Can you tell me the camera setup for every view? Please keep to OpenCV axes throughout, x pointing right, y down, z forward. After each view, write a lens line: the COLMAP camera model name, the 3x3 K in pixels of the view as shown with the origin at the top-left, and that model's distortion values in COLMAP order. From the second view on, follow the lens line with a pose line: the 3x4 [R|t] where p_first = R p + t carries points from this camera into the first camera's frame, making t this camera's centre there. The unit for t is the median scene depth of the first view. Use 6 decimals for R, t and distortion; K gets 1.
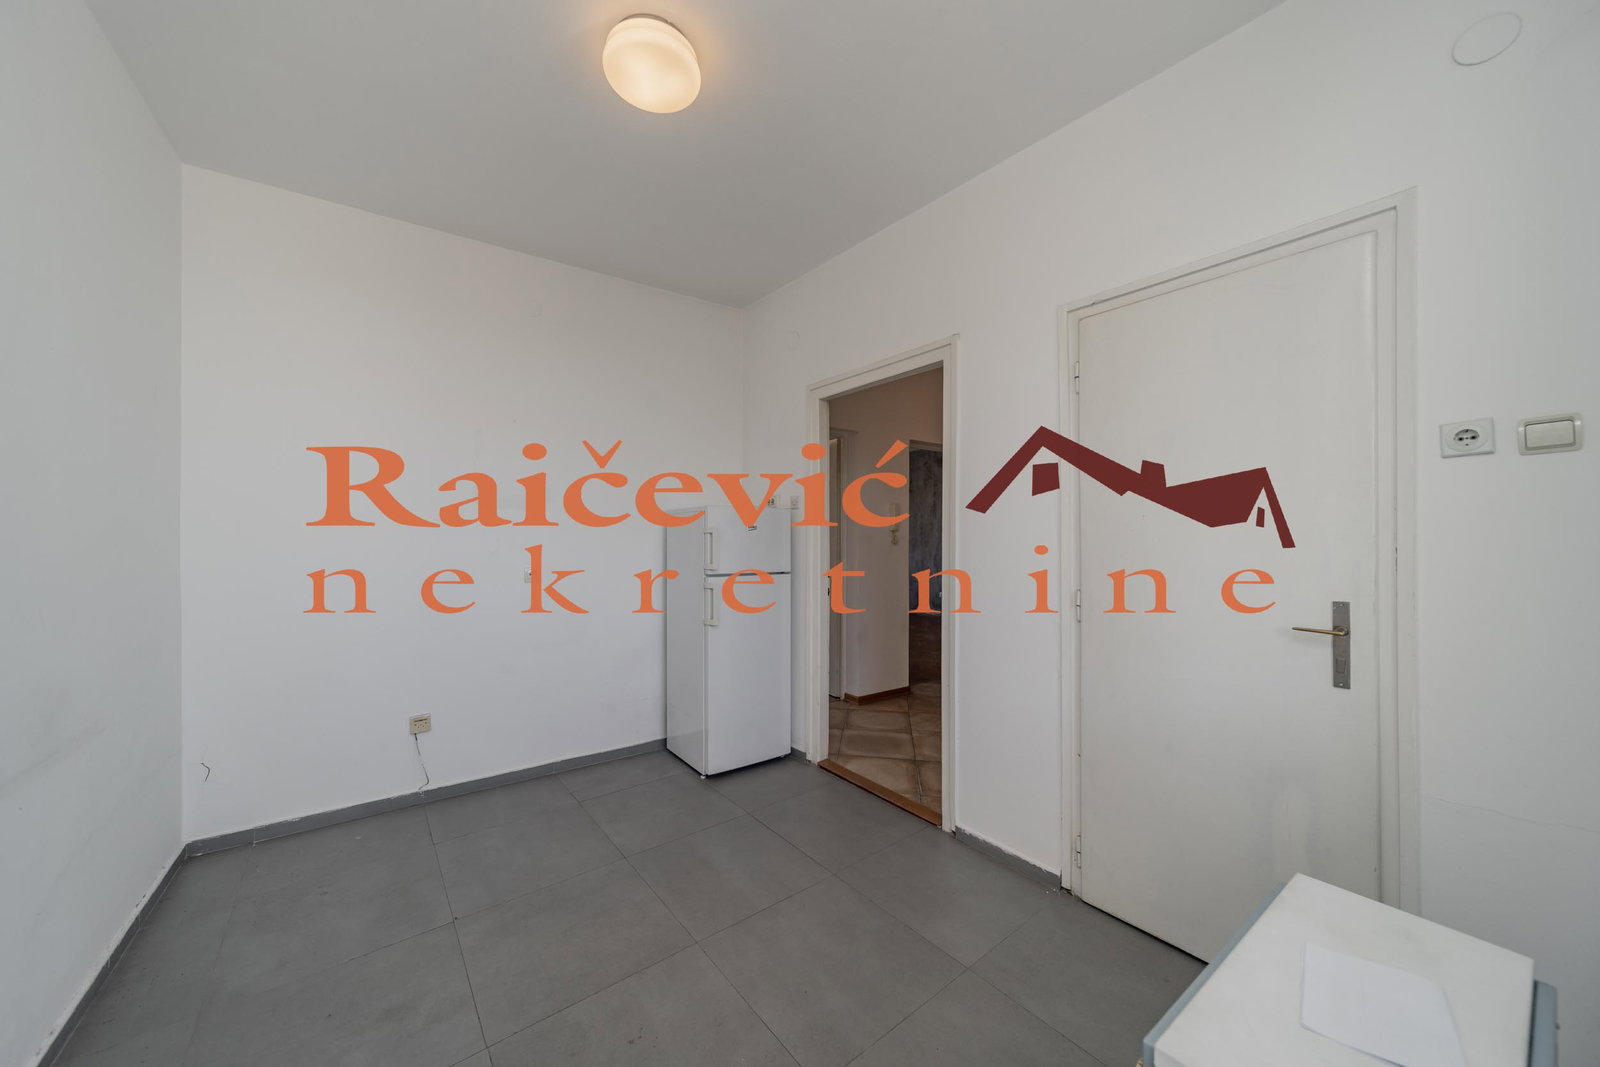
lens RADIAL K [[563.3, 0, 795.7], [0, 563.3, 536.7], [0, 0, 1]] dist [0.000104, -0.000773]
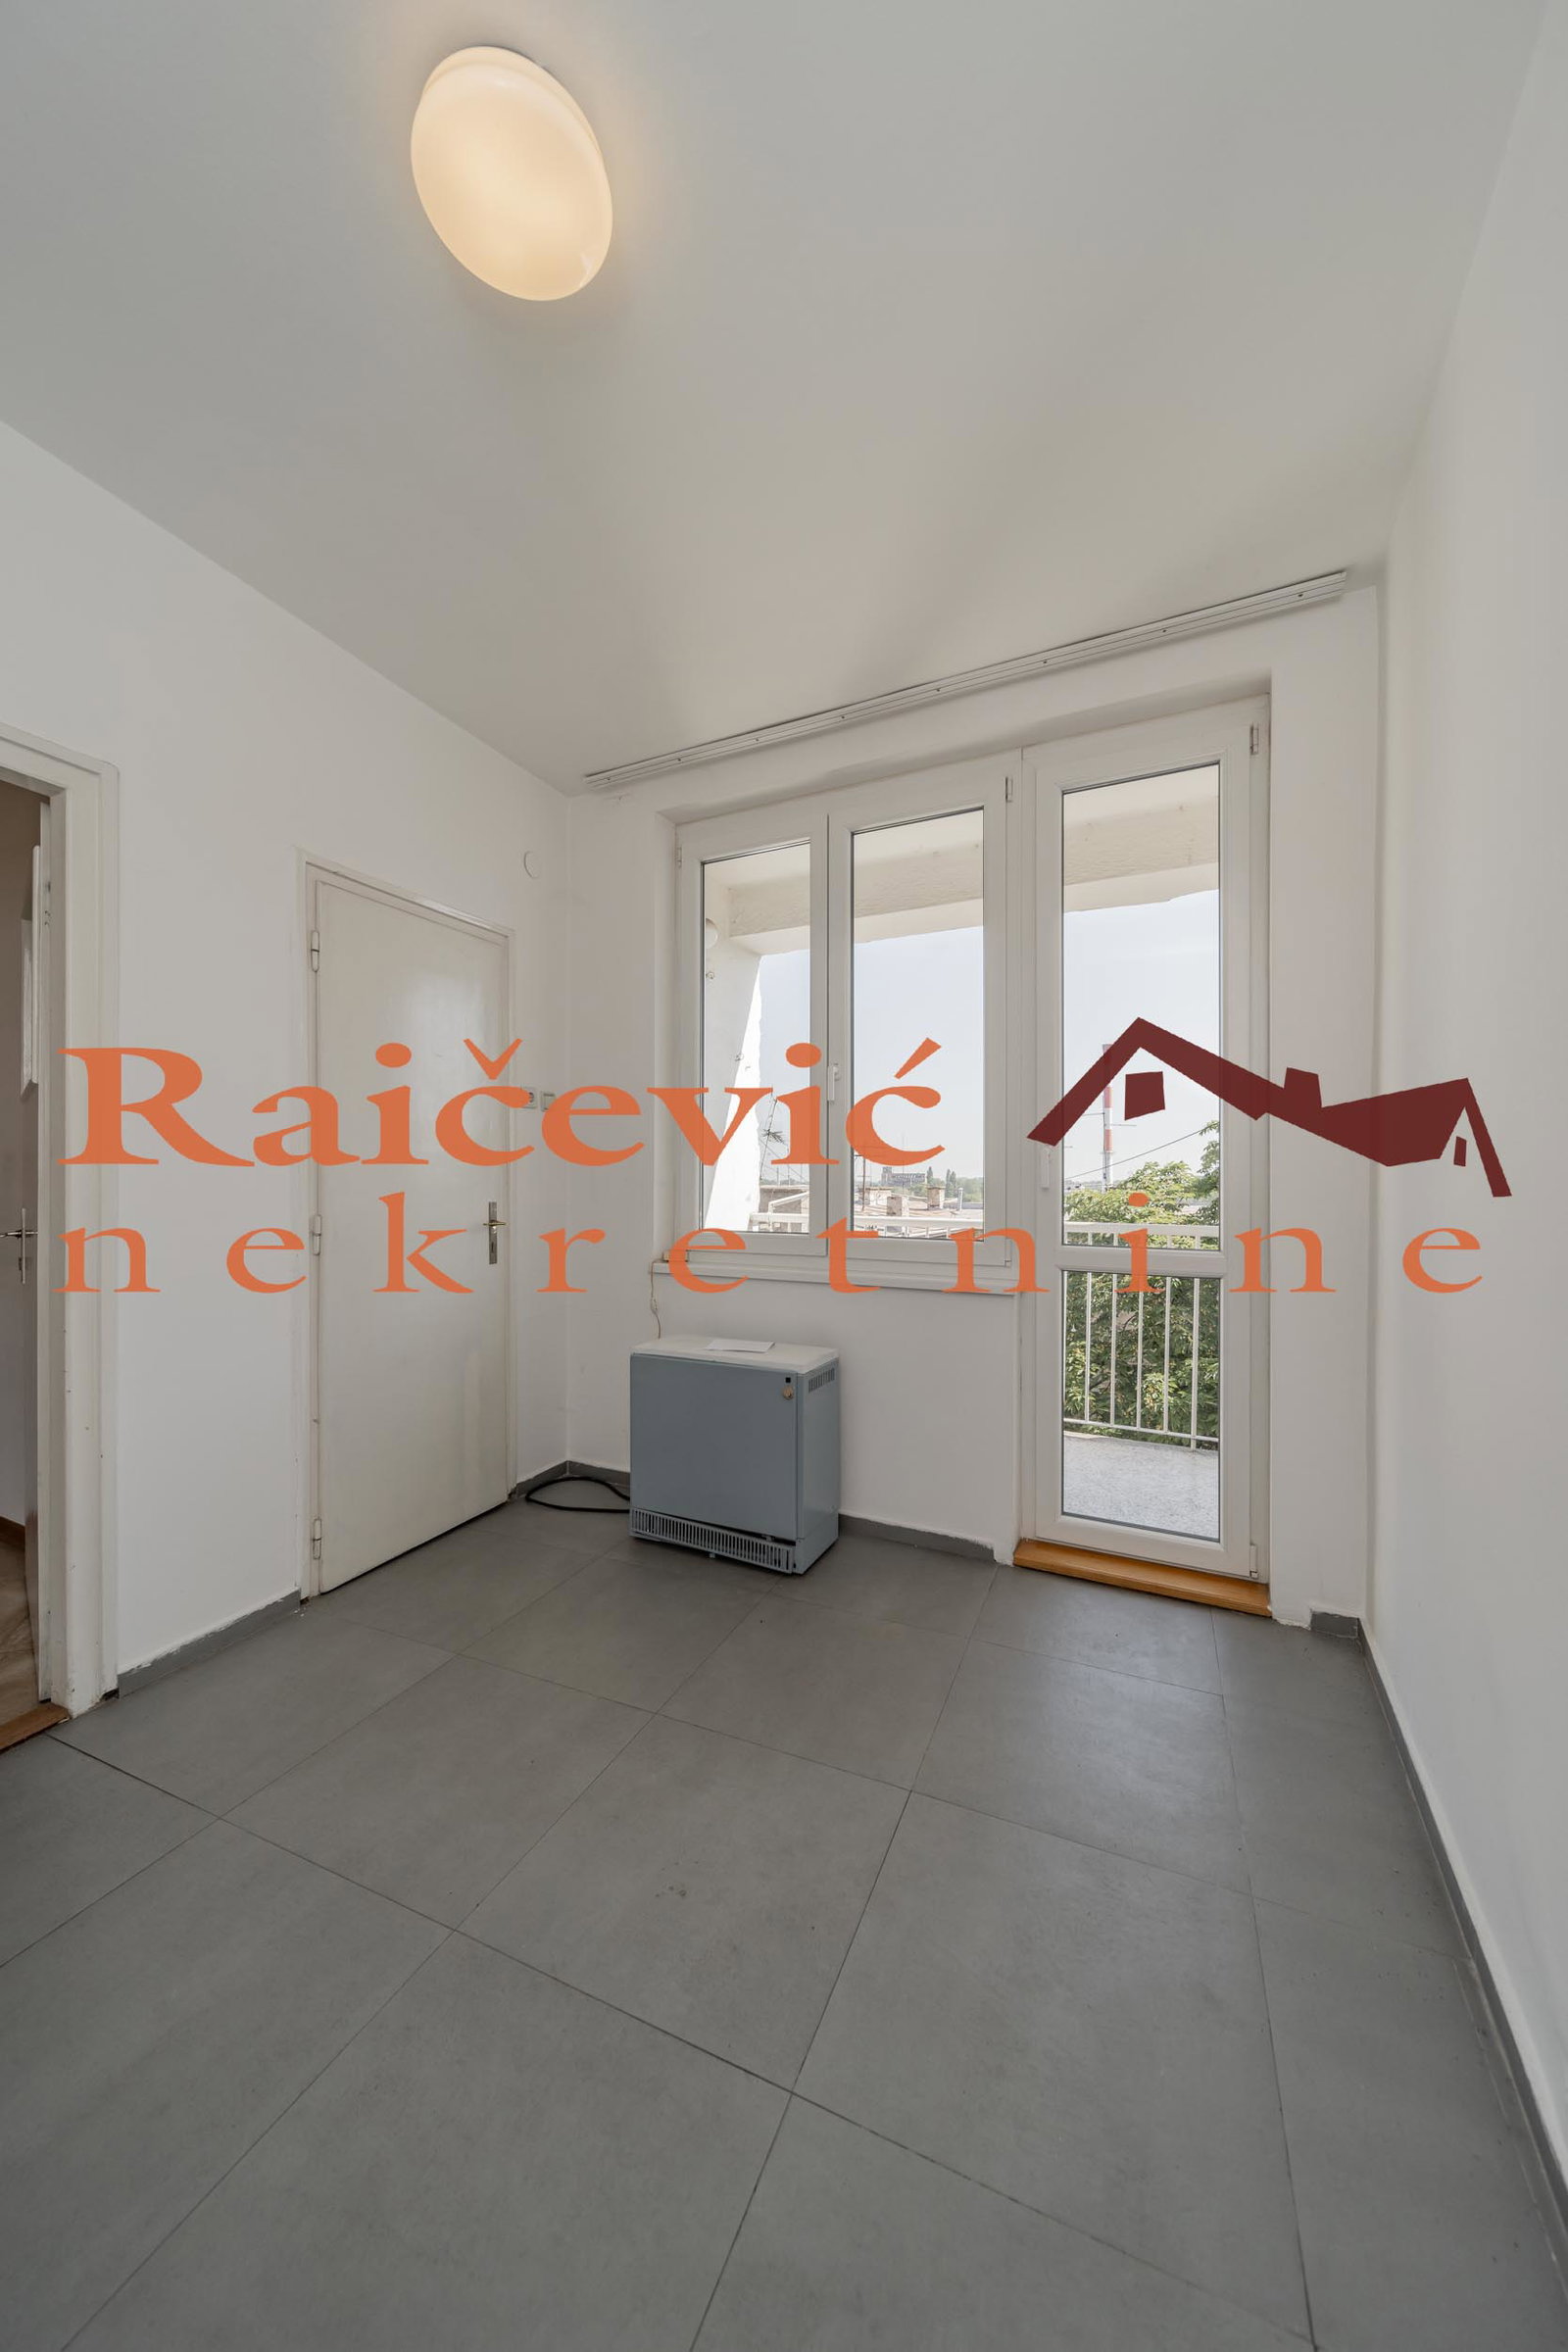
lens RADIAL K [[828.0, 0, 790.5], [0, 828.0, 1178.4], [0, 0, 1]] dist [0.000104, -0.000773]
pose [[-0.468204, 0.000975, 0.883620, -0.830944], [-0.000422, 0.999999, -0.001327, 0.042130], [-0.883620, -0.000994, -0.468203, 0.923805]]
